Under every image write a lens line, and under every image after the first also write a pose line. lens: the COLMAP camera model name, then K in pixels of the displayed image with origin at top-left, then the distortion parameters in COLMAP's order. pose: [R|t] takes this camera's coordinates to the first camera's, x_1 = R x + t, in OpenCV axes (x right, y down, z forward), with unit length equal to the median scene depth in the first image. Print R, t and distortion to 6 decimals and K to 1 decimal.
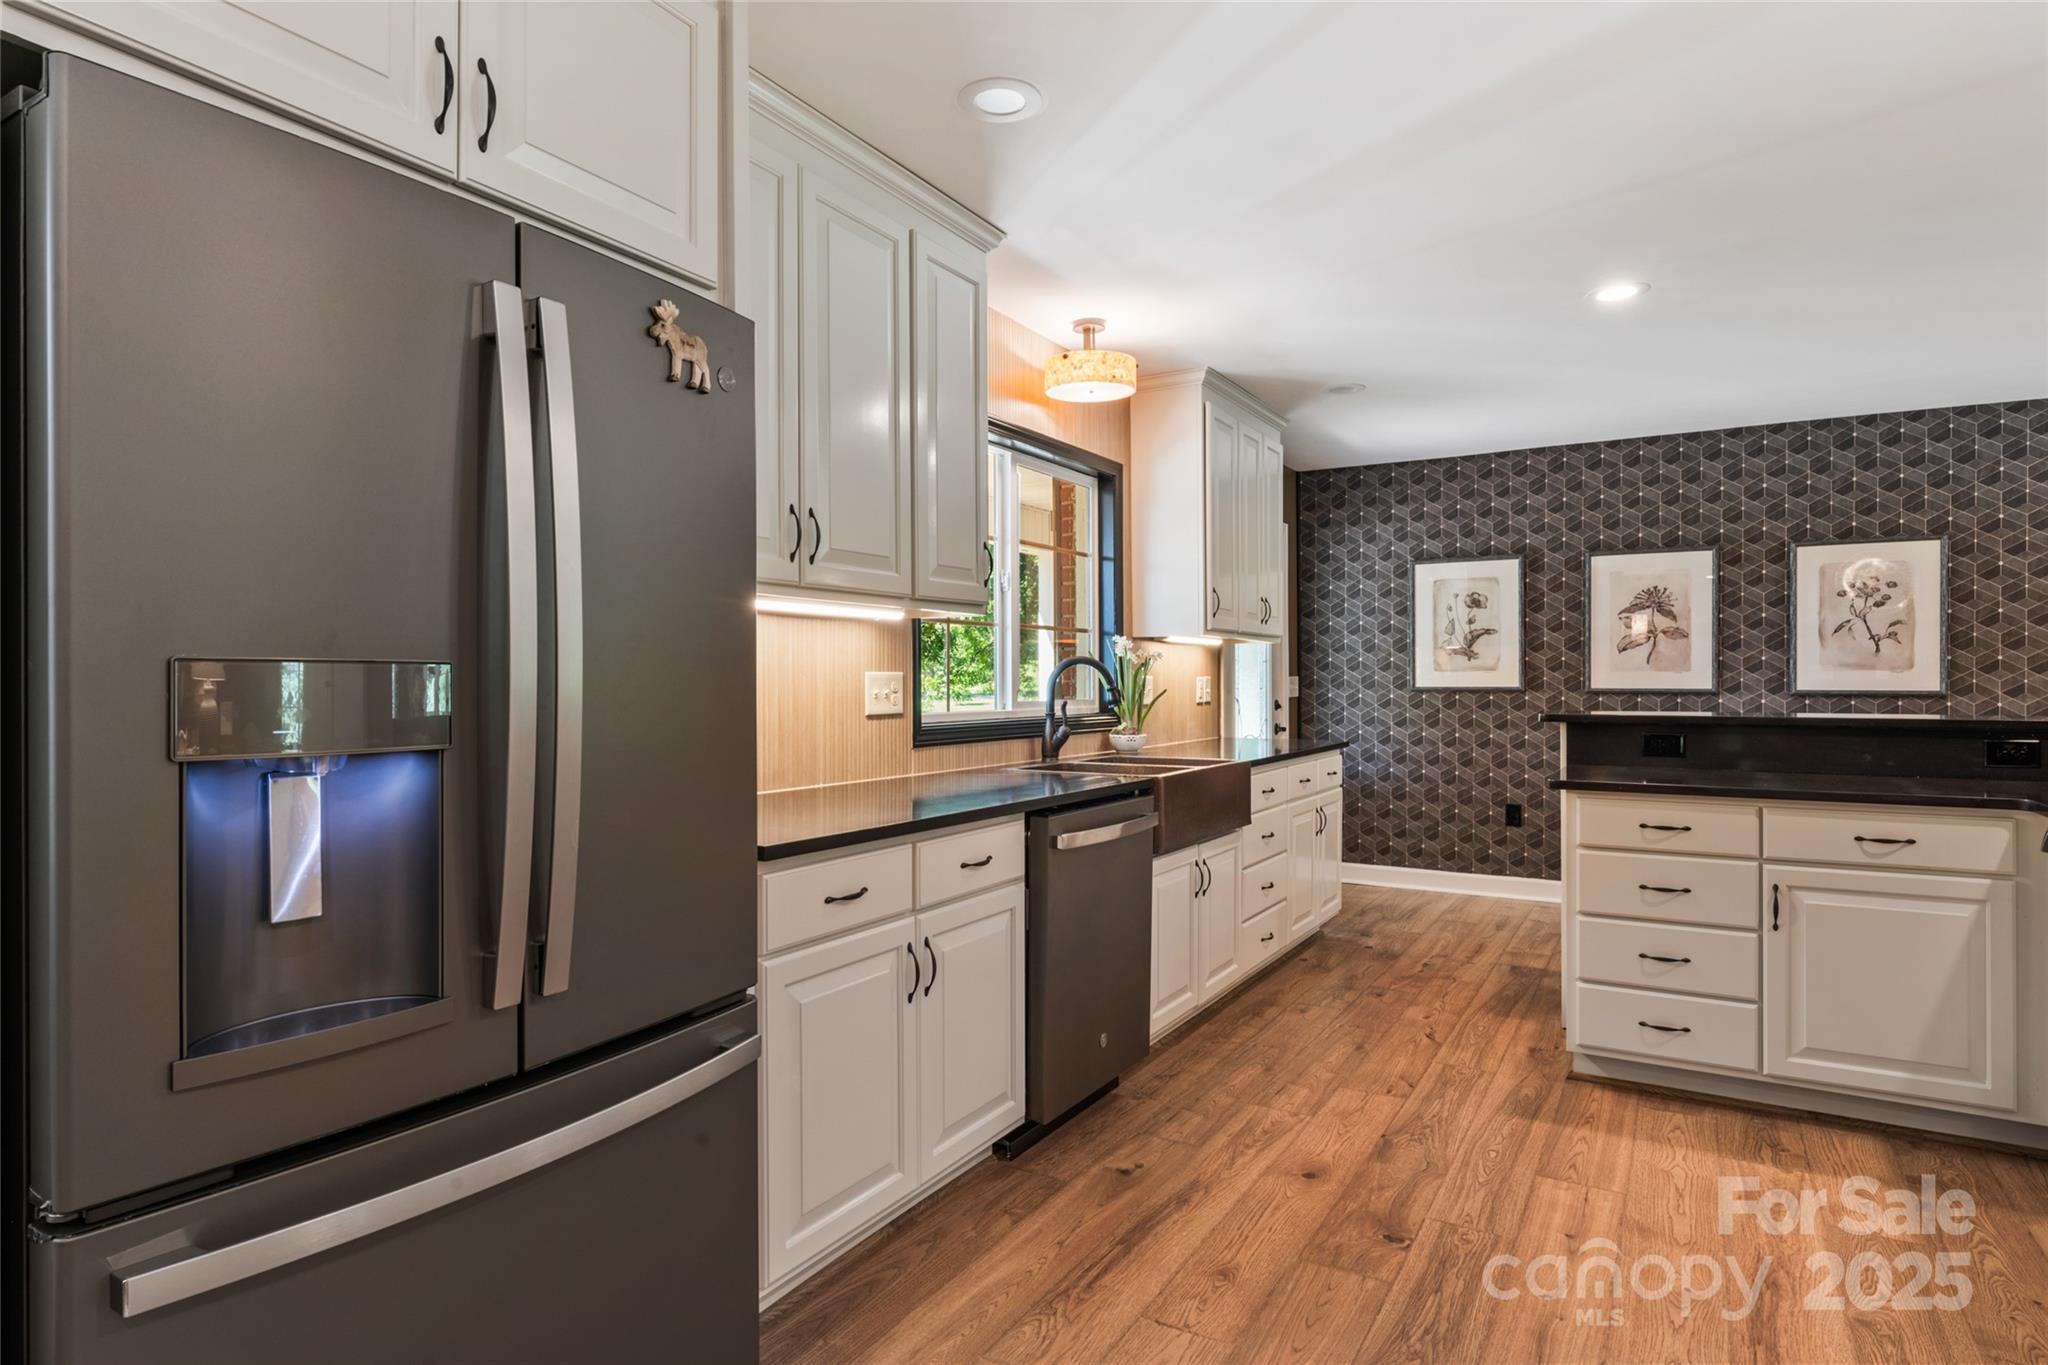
lens RADIAL K [[1114.0, 0, 1035.5], [0, 1114.0, 687.1], [0, 0, 1]] dist [0.002216, 0.001227]
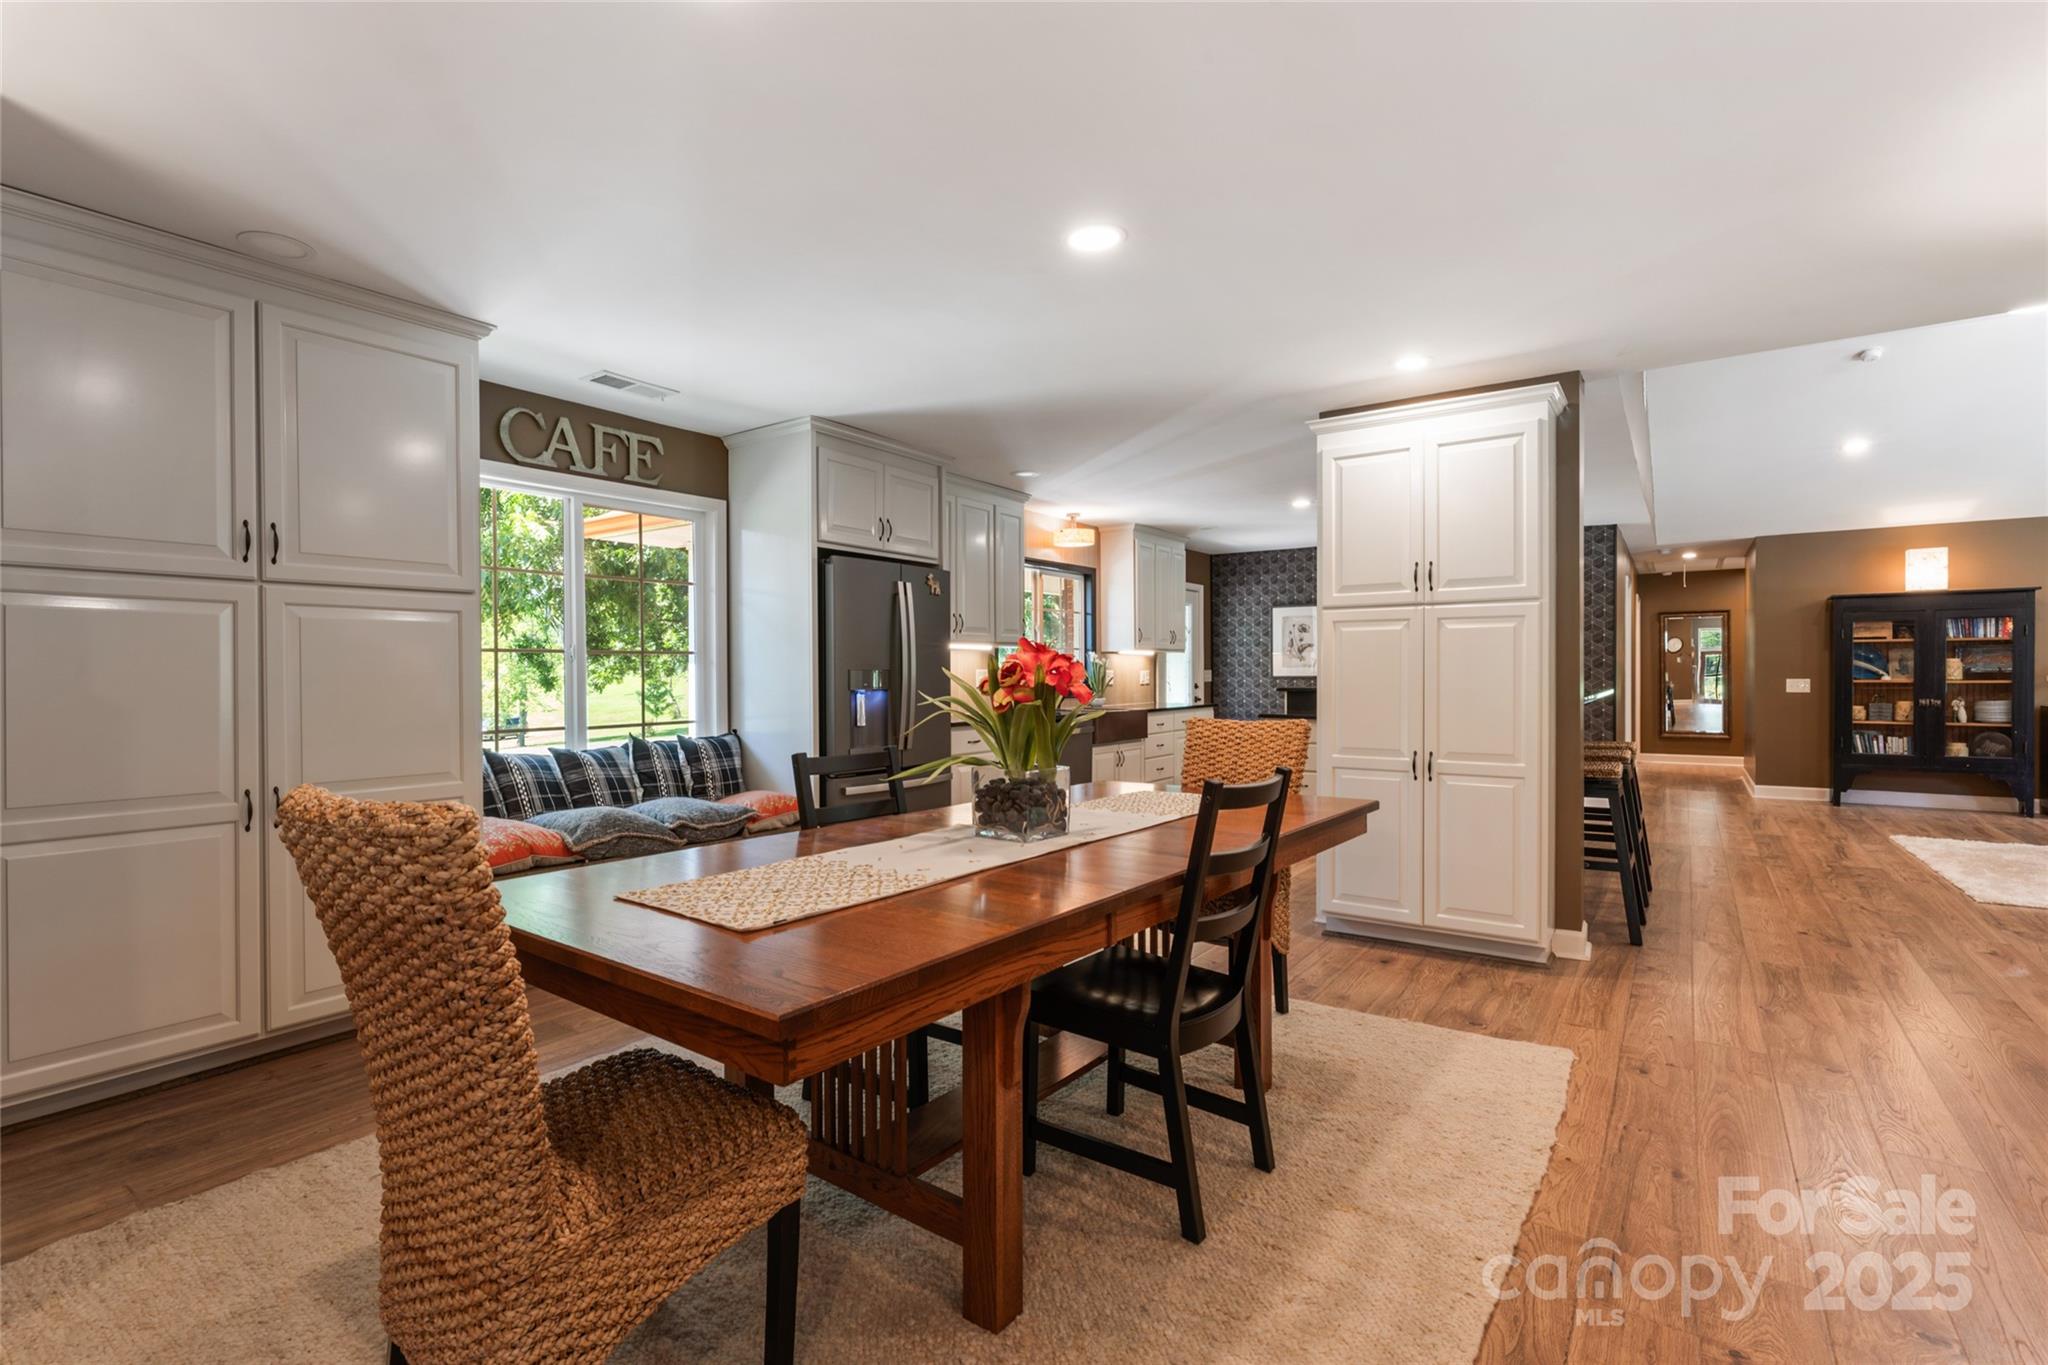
lens RADIAL K [[932.9, 0, 1018.3], [0, 932.9, 679.5], [0, 0, 1]] dist [-0.000700, -0.000057]
pose [[0.996194, -0.001143, -0.087158, 0.084972], [0.001421, 0.999994, 0.003128, 0.000838], [0.087154, -0.003240, 0.996190, -0.746420]]
